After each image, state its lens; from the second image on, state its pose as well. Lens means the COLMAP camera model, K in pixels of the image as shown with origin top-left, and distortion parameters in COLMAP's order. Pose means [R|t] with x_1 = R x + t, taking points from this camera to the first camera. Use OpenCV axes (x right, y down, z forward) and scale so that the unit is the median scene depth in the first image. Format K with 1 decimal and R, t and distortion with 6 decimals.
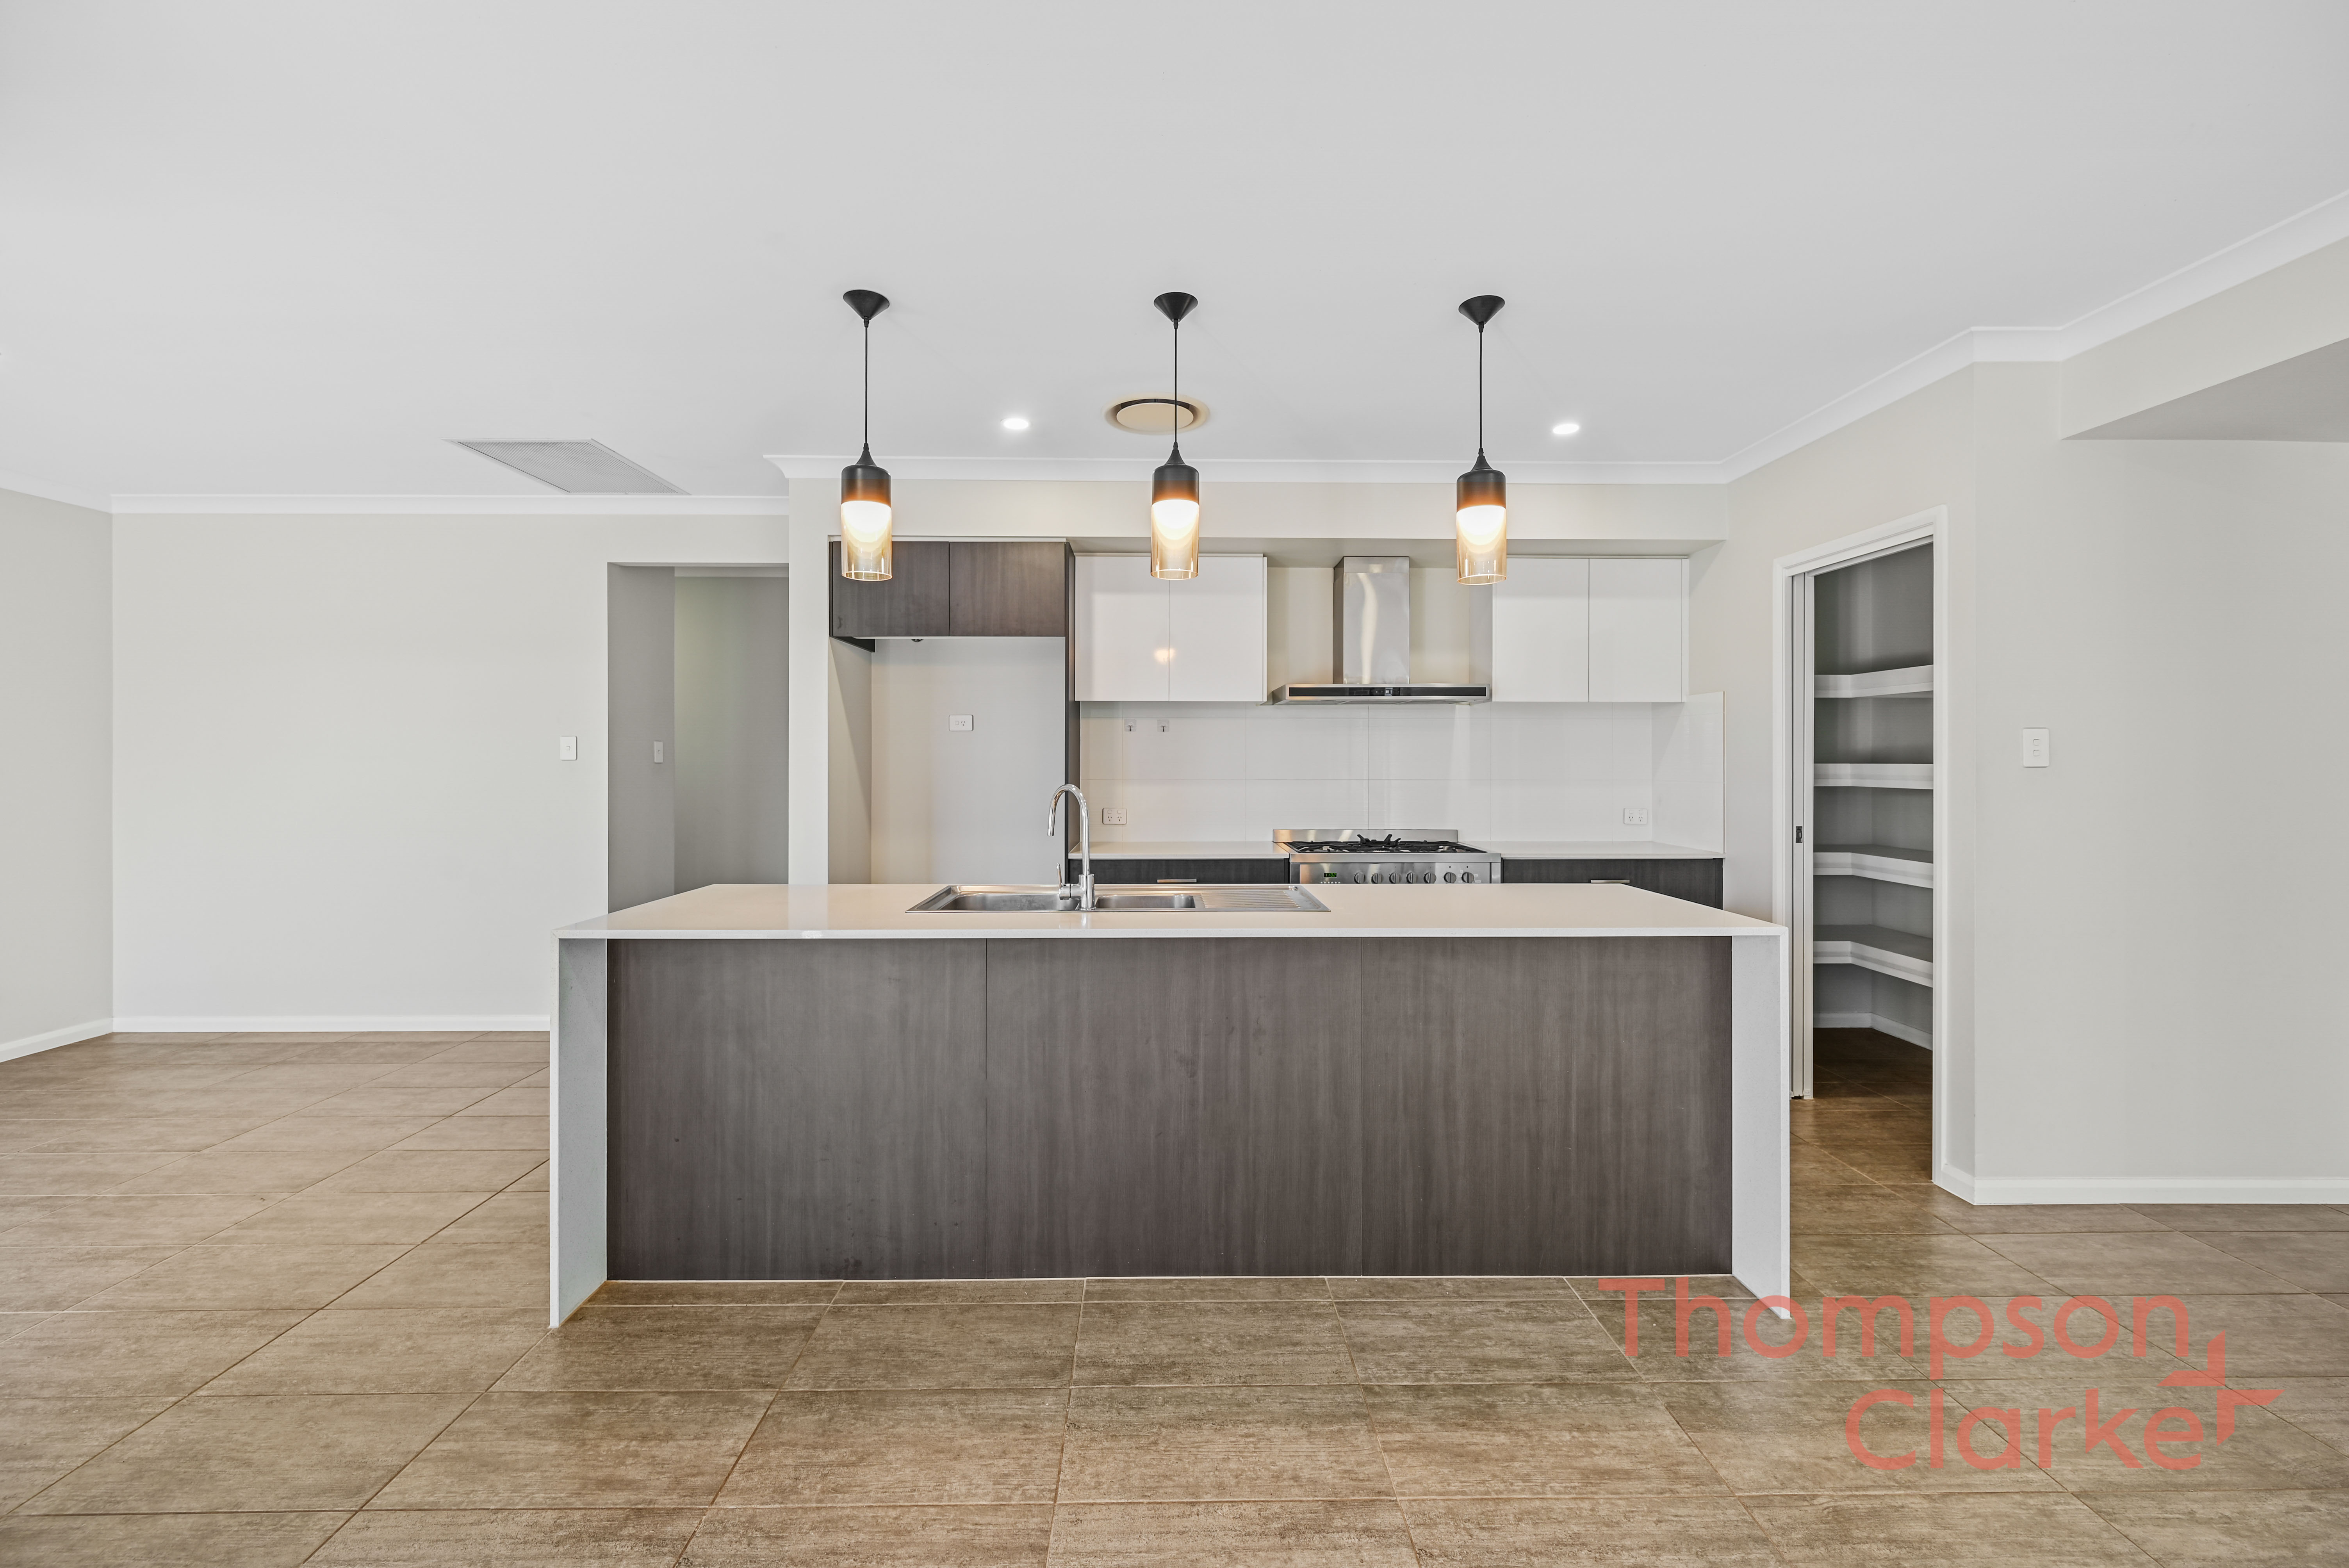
lens RADIAL K [[937.6, 0, 1177.4], [0, 937.6, 767.3], [0, 0, 1]] dist [0.003117, 0.000502]
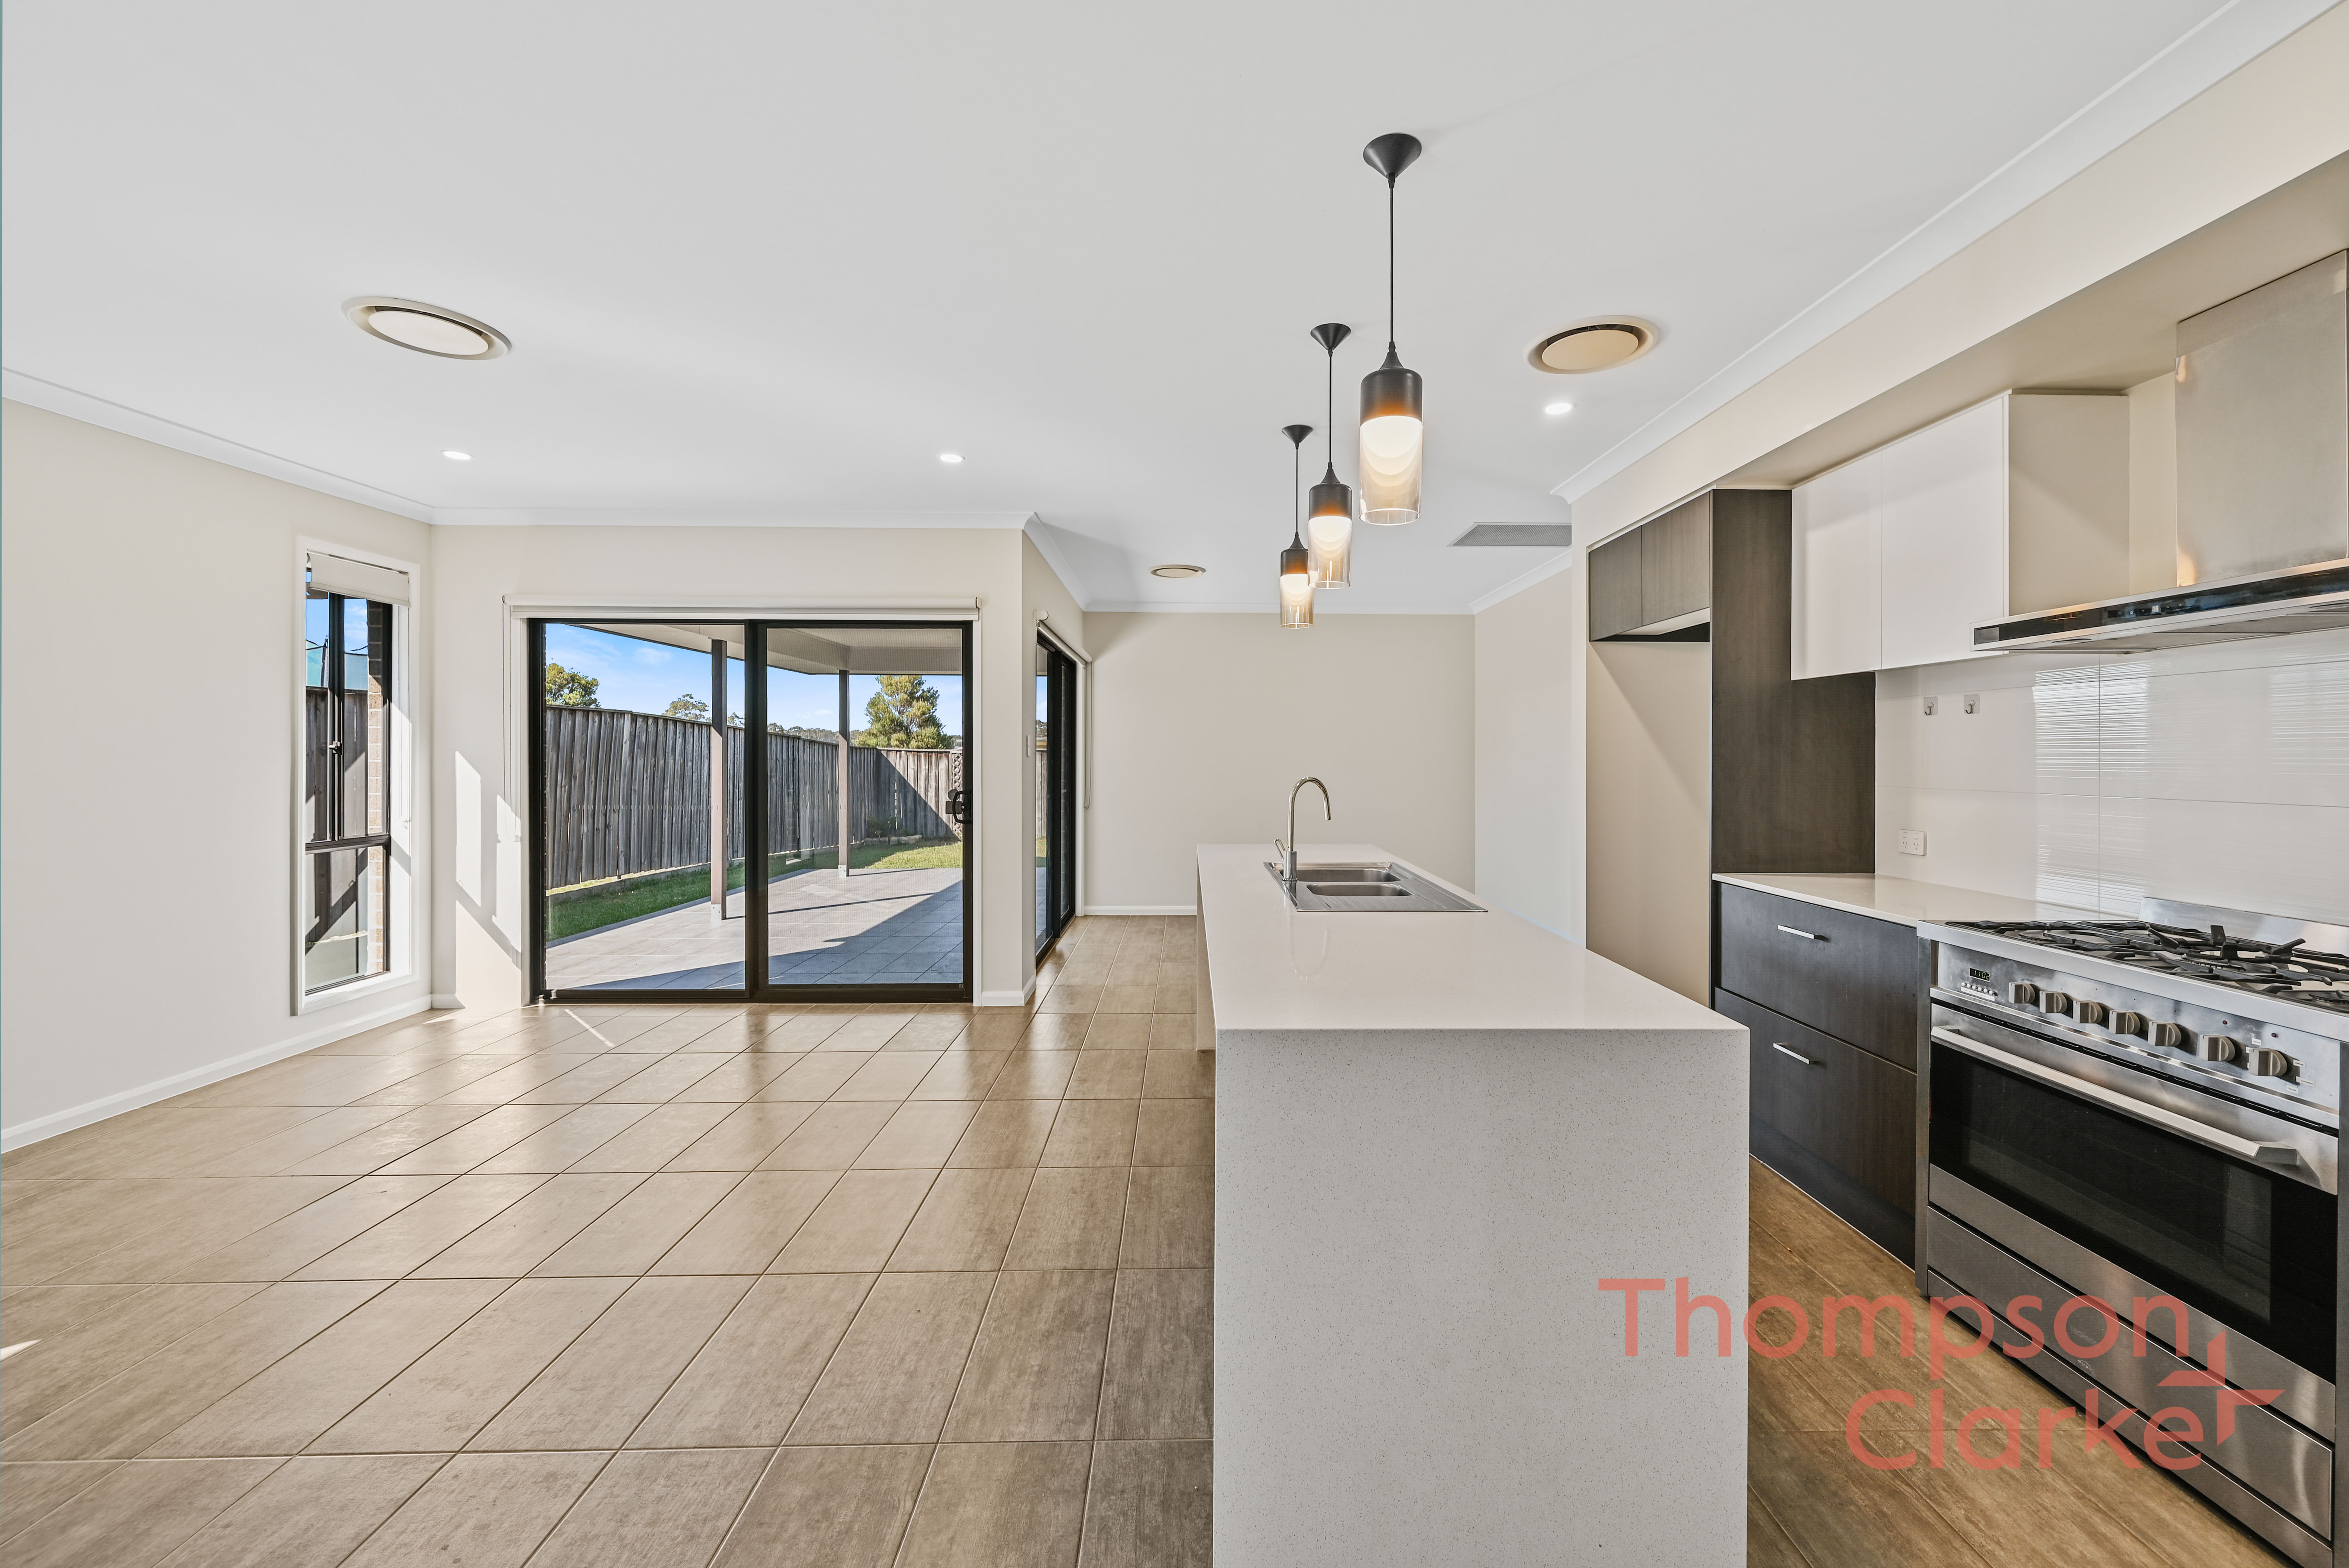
lens RADIAL K [[937.6, 0, 1181.0], [0, 937.6, 763.5], [0, 0, 1]] dist [0.003117, 0.000502]
pose [[-0.020386, 0.002144, -0.999790, 1.520509], [-0.006823, 0.999974, 0.002284, -0.005086], [0.999769, 0.006868, -0.020371, 1.187010]]
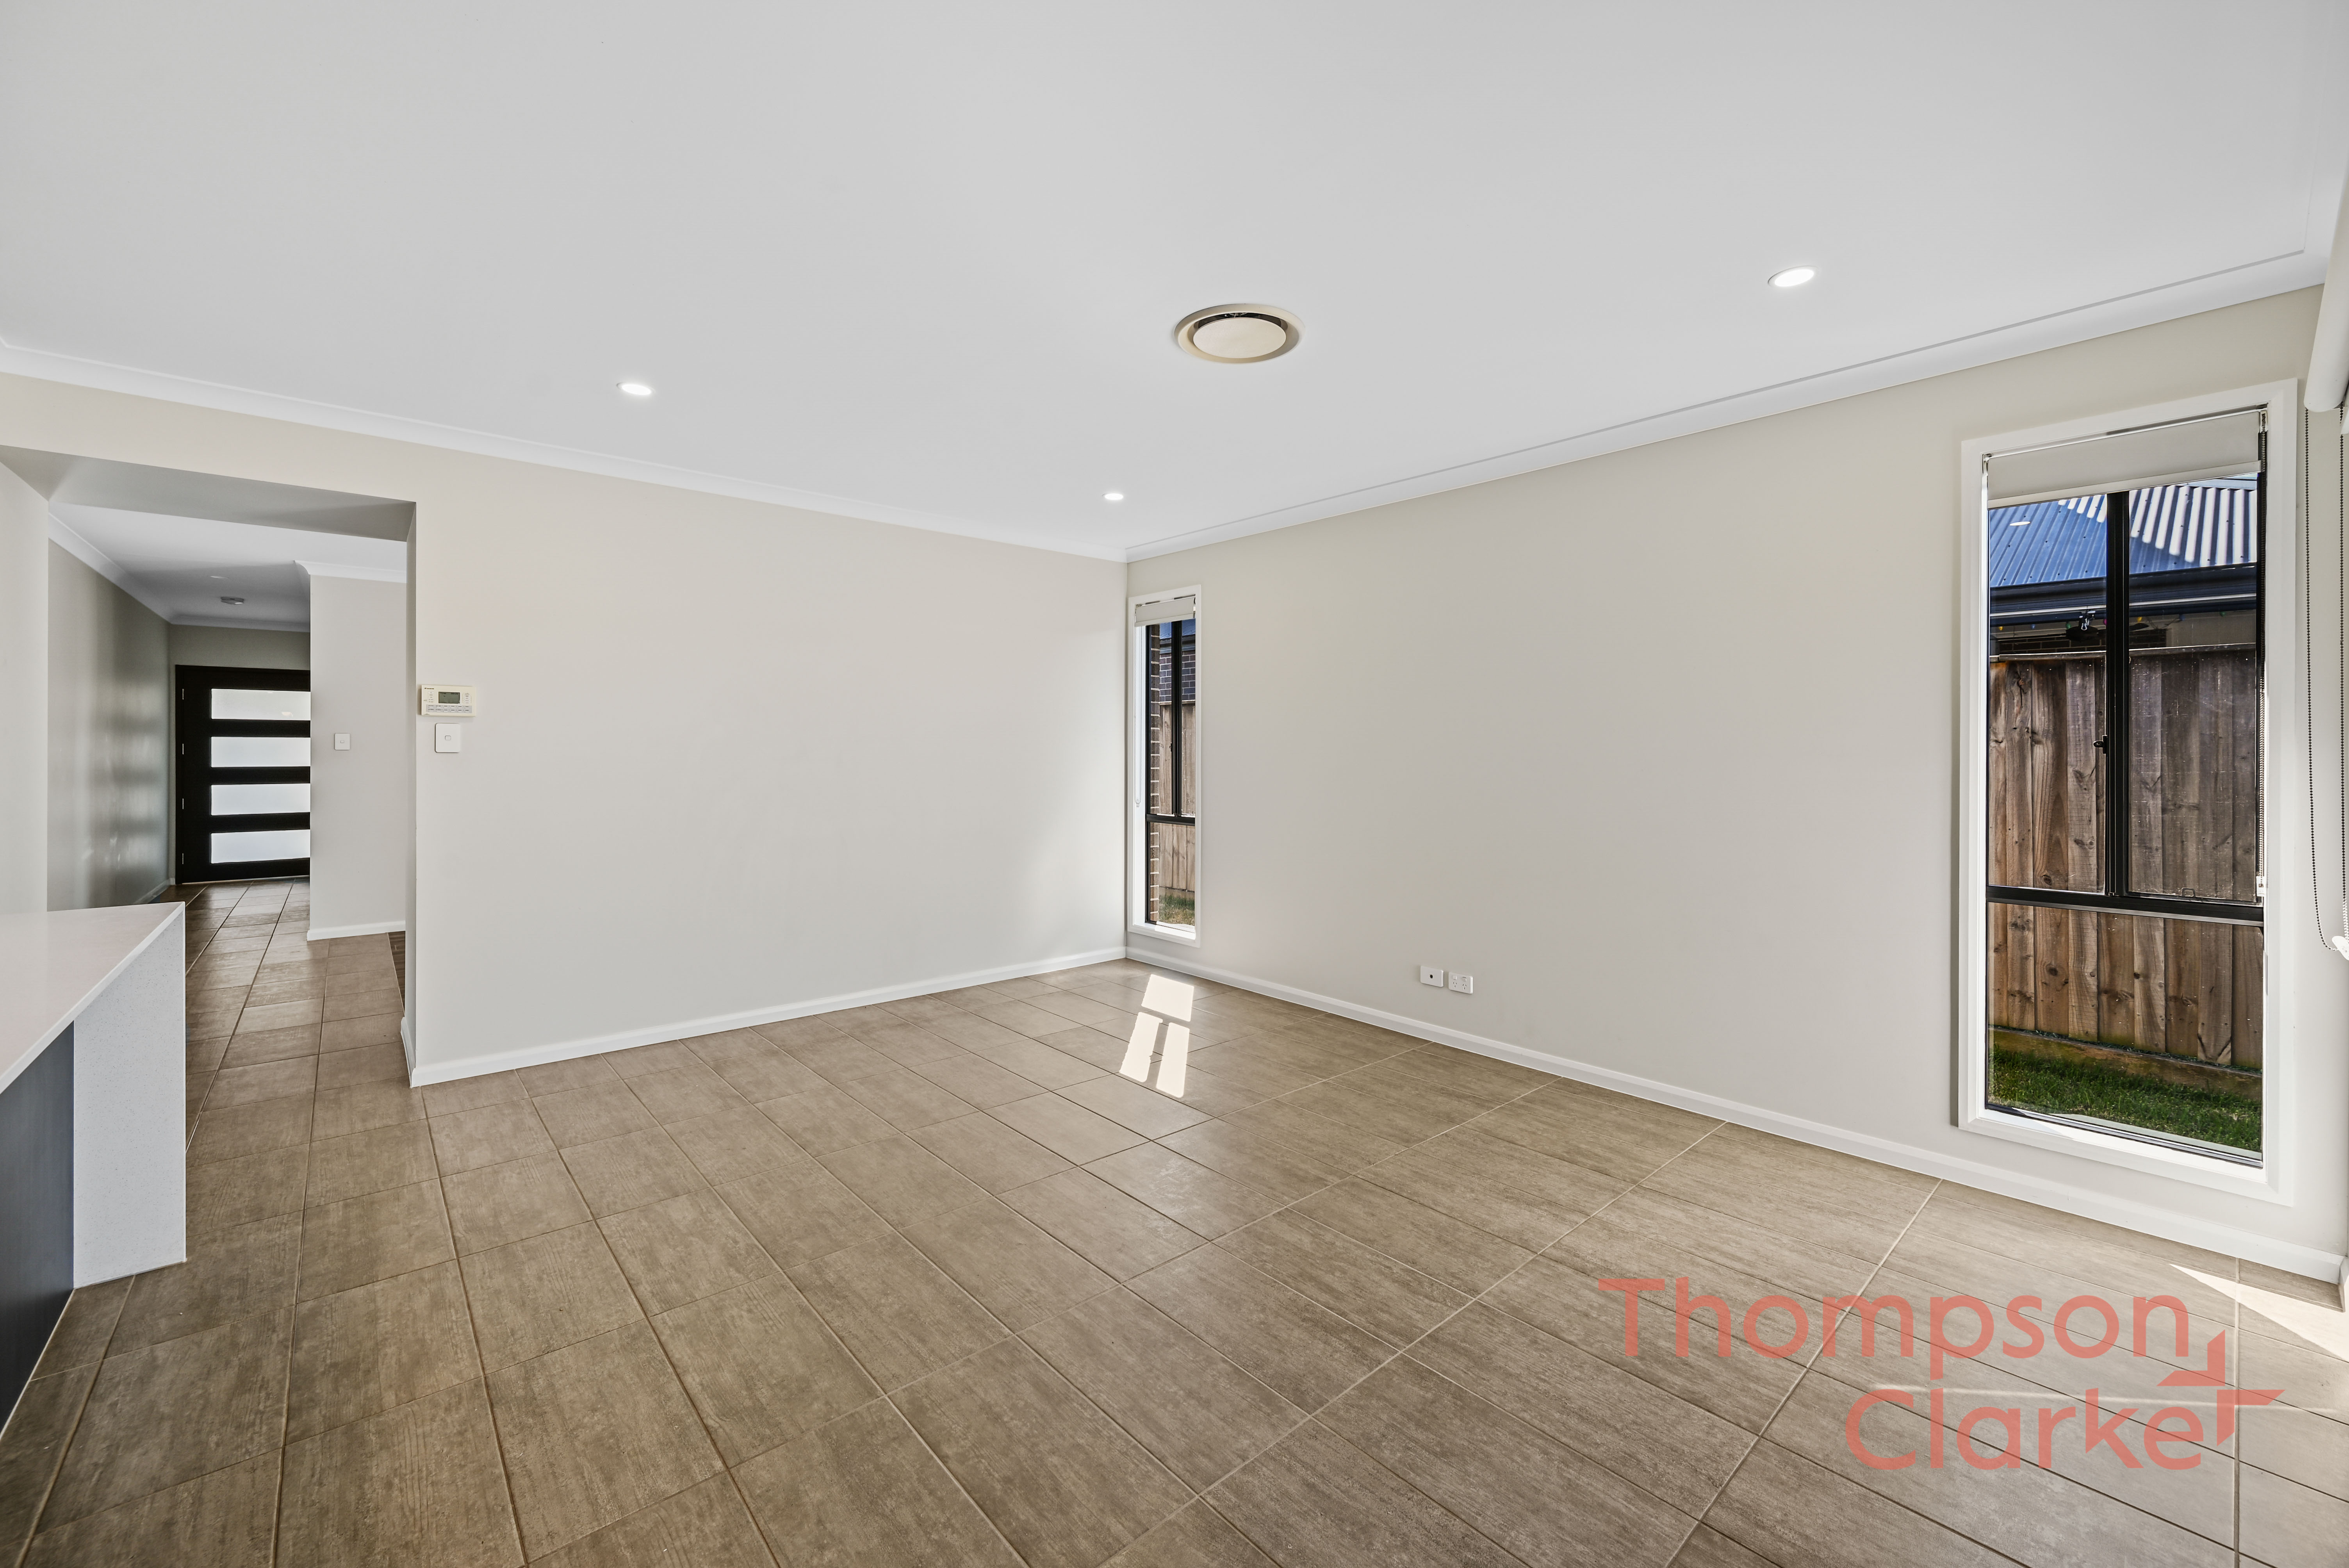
lens RADIAL K [[937.6, 0, 1181.2], [0, 937.6, 760.2], [0, 0, 1]] dist [0.003117, 0.000502]
pose [[-0.653026, -0.008748, 0.757285, -1.112824], [-0.000511, 0.999938, 0.011111, -0.004885], [-0.757335, 0.006869, -0.652991, 1.005269]]
